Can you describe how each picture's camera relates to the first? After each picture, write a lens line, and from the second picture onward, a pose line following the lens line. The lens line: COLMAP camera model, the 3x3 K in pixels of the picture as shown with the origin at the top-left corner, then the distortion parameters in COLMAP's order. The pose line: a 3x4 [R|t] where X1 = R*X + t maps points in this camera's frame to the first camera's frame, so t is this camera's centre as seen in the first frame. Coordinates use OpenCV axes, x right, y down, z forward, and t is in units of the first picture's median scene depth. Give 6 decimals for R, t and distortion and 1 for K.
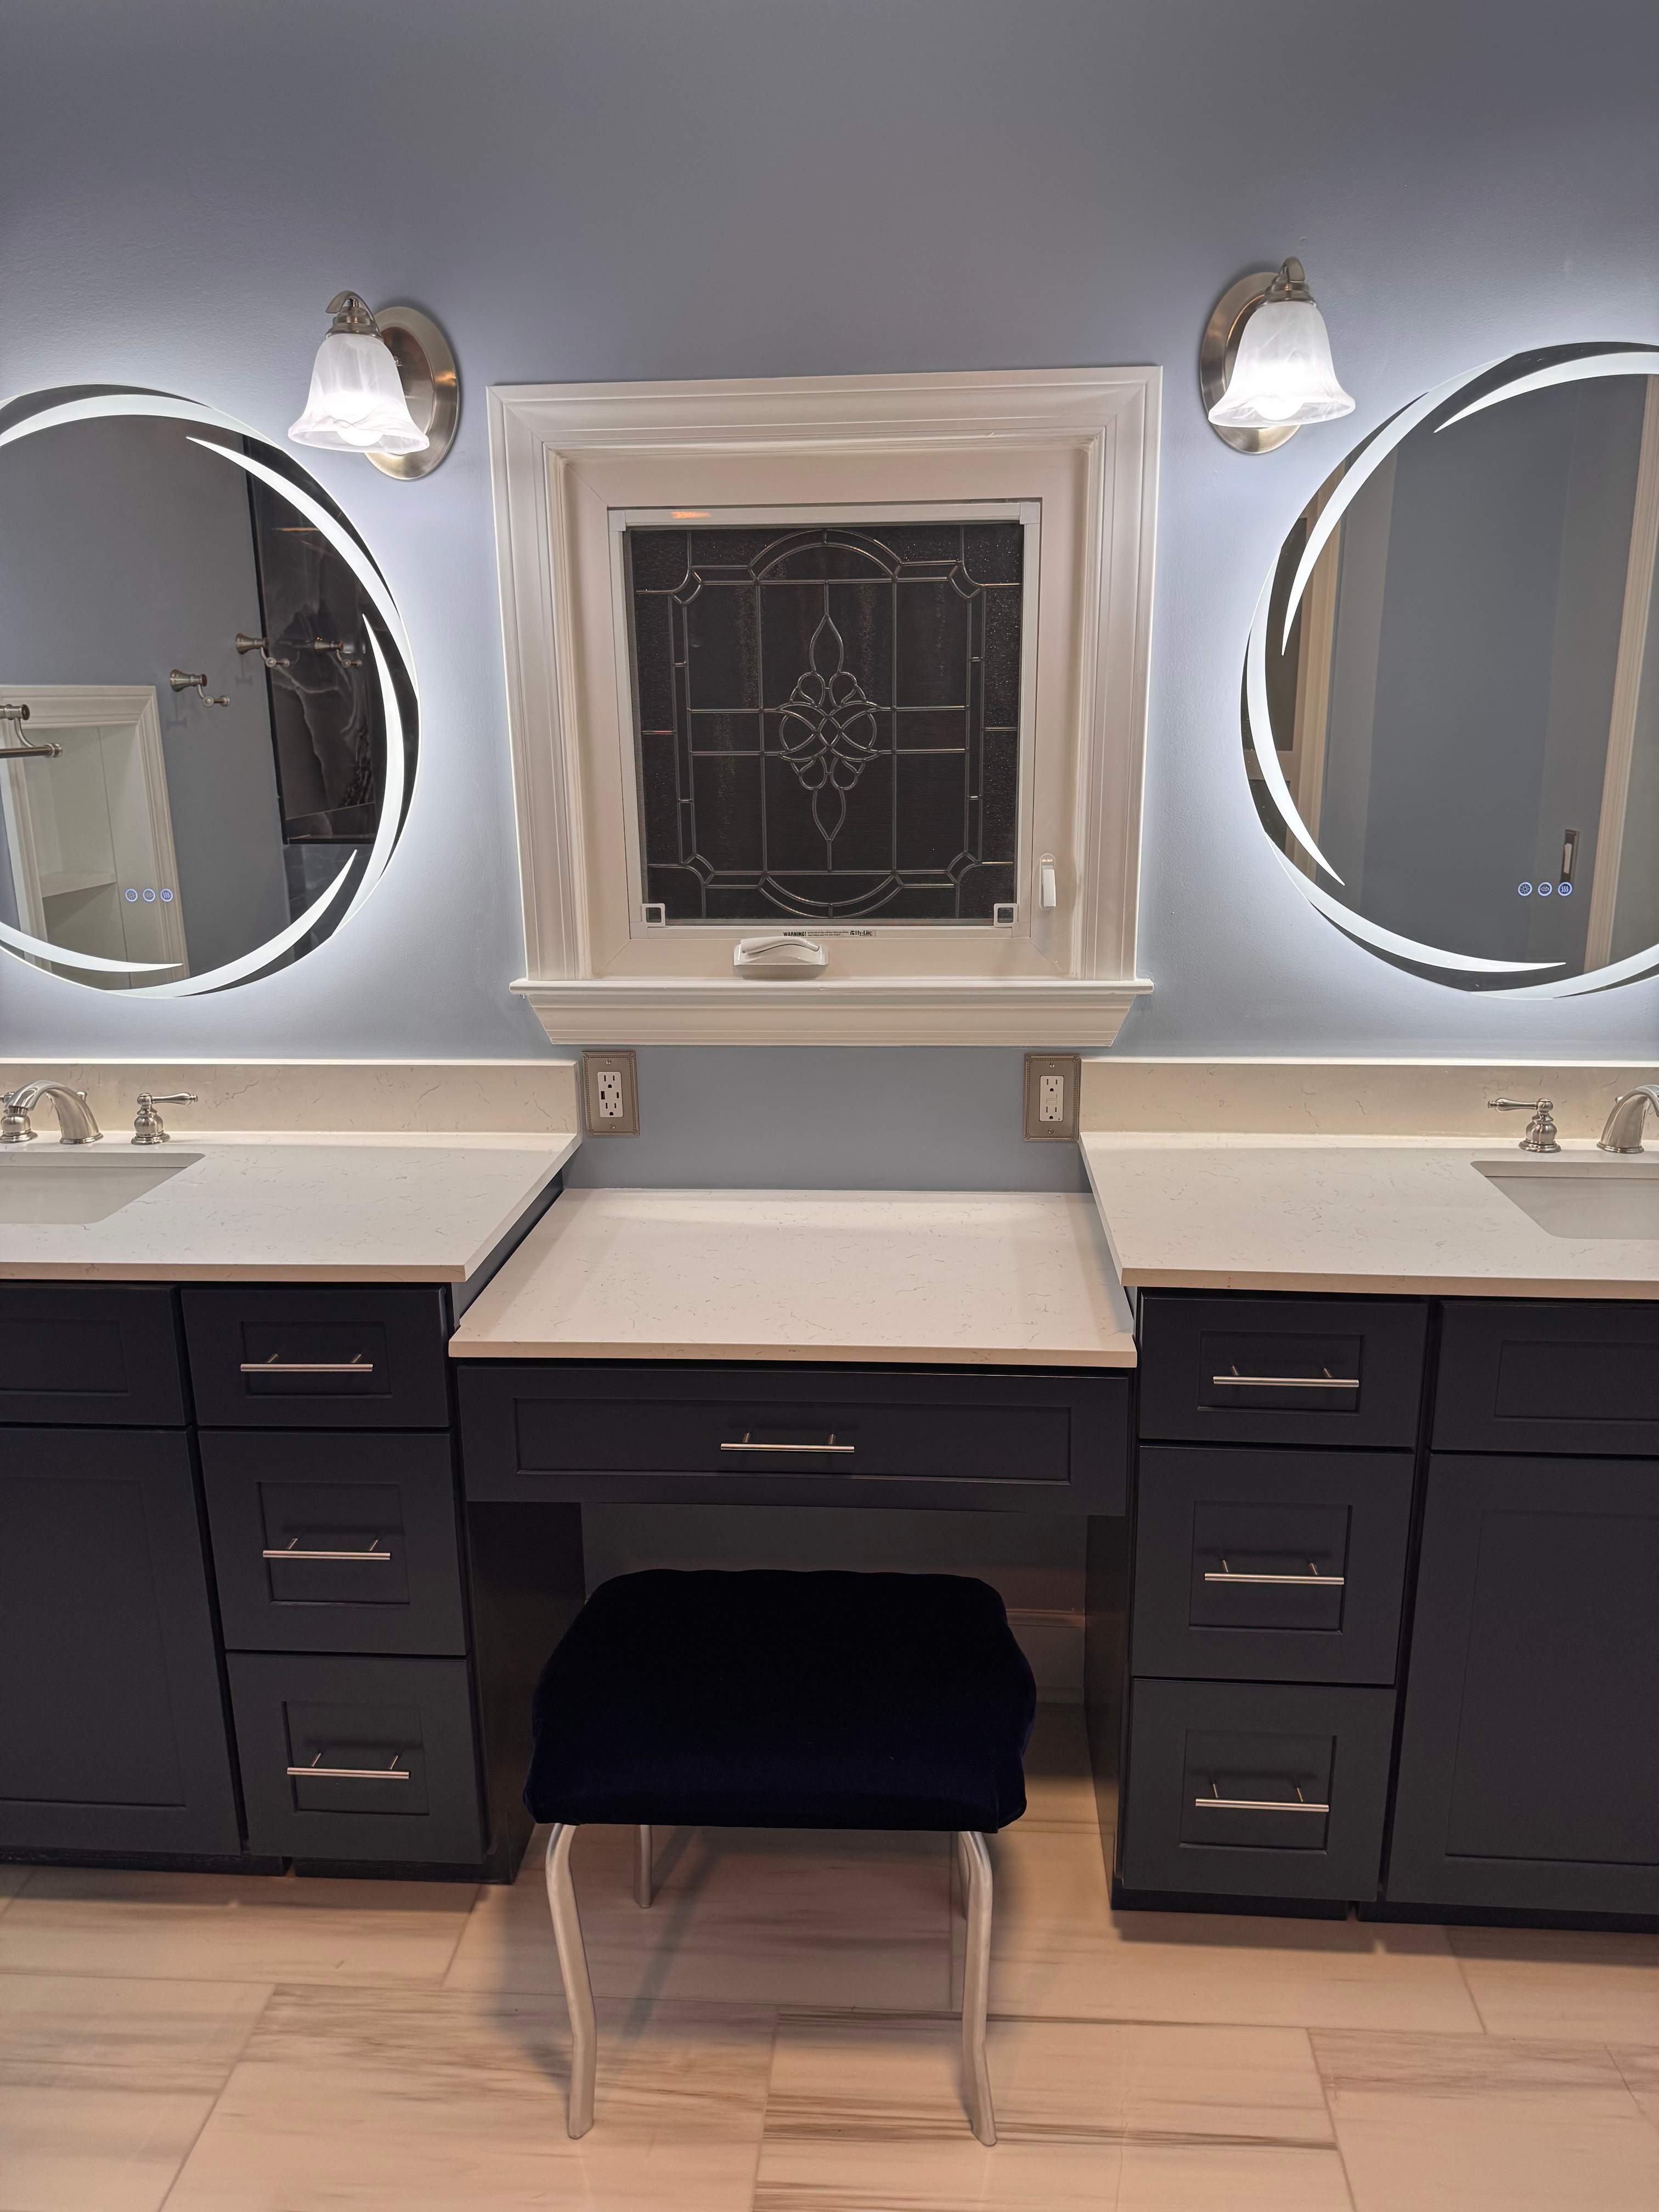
lens RADIAL K [[1556.6, 0, 829.5], [0, 1556.6, 1106.0], [0, 0, 1]] dist [0.078761, -0.080813]
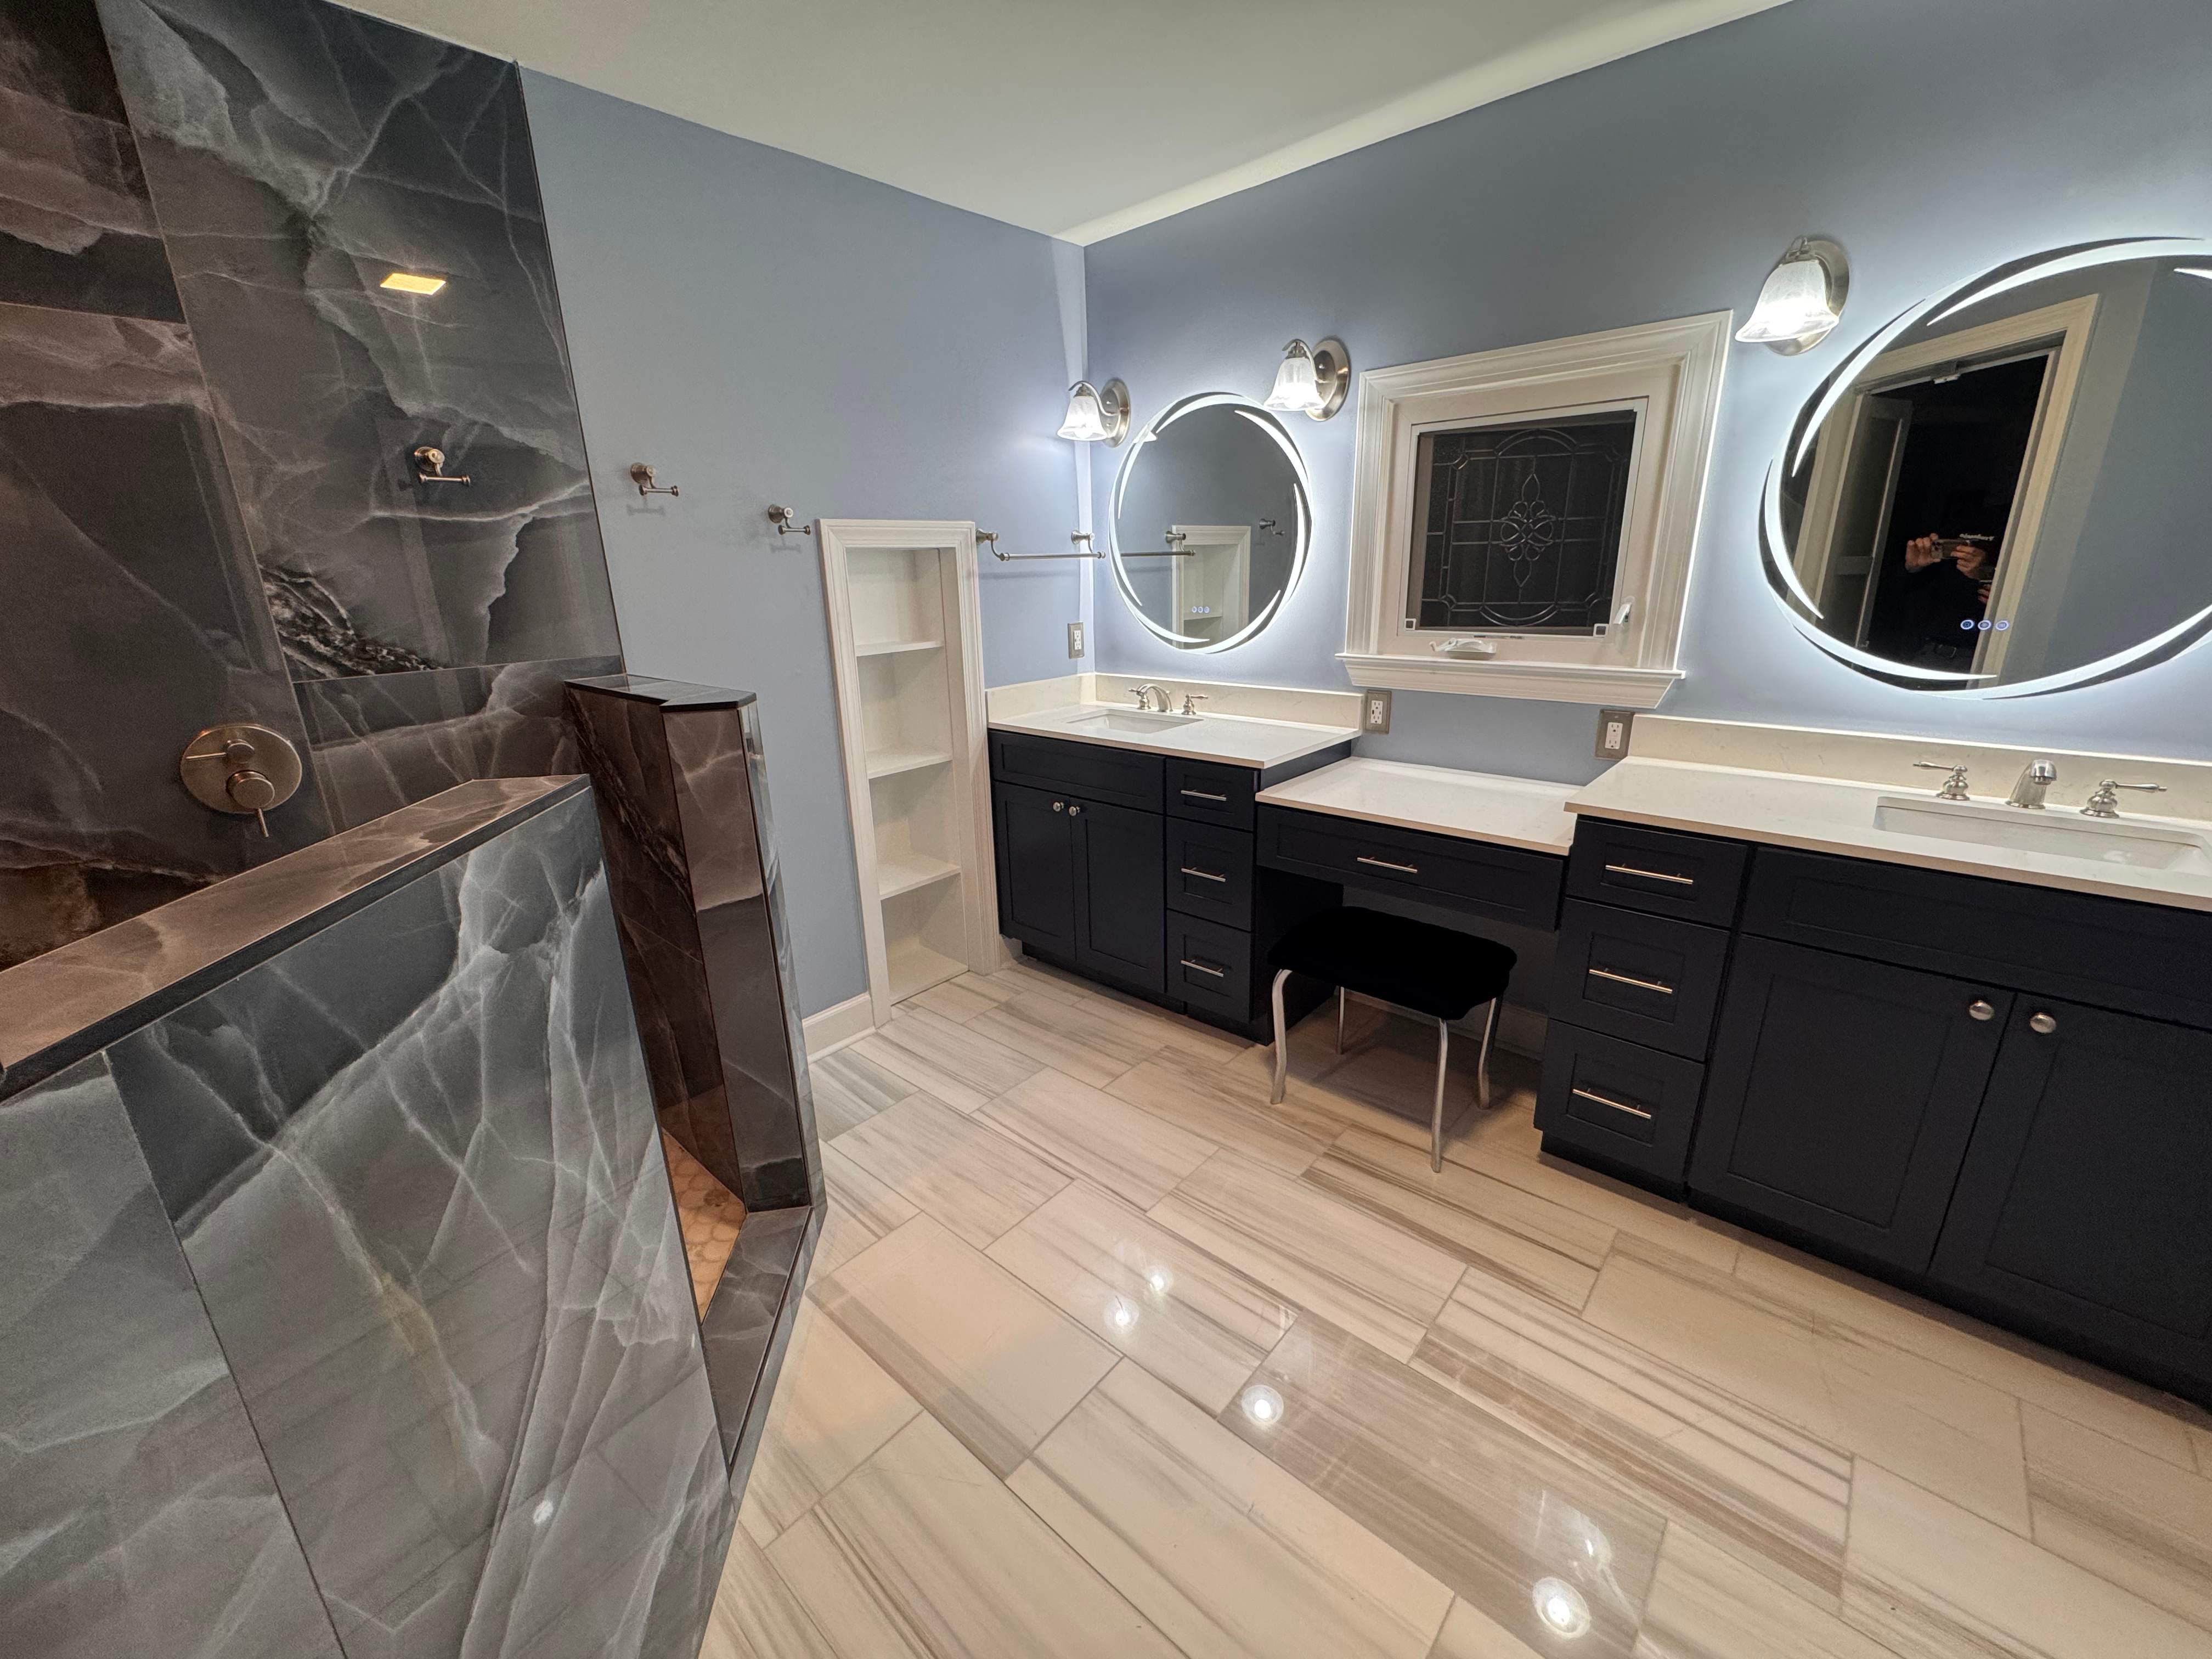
lens RADIAL K [[887.6, 0, 1106.0], [0, 887.6, 829.5], [0, 0, 1]] dist [-0.001649, 0.000234]
pose [[0.796767, 0.168919, -0.580198, 0.292306], [-0.139466, 0.985618, 0.095429, 0.087162], [0.587973, 0.004883, 0.808866, -0.169502]]
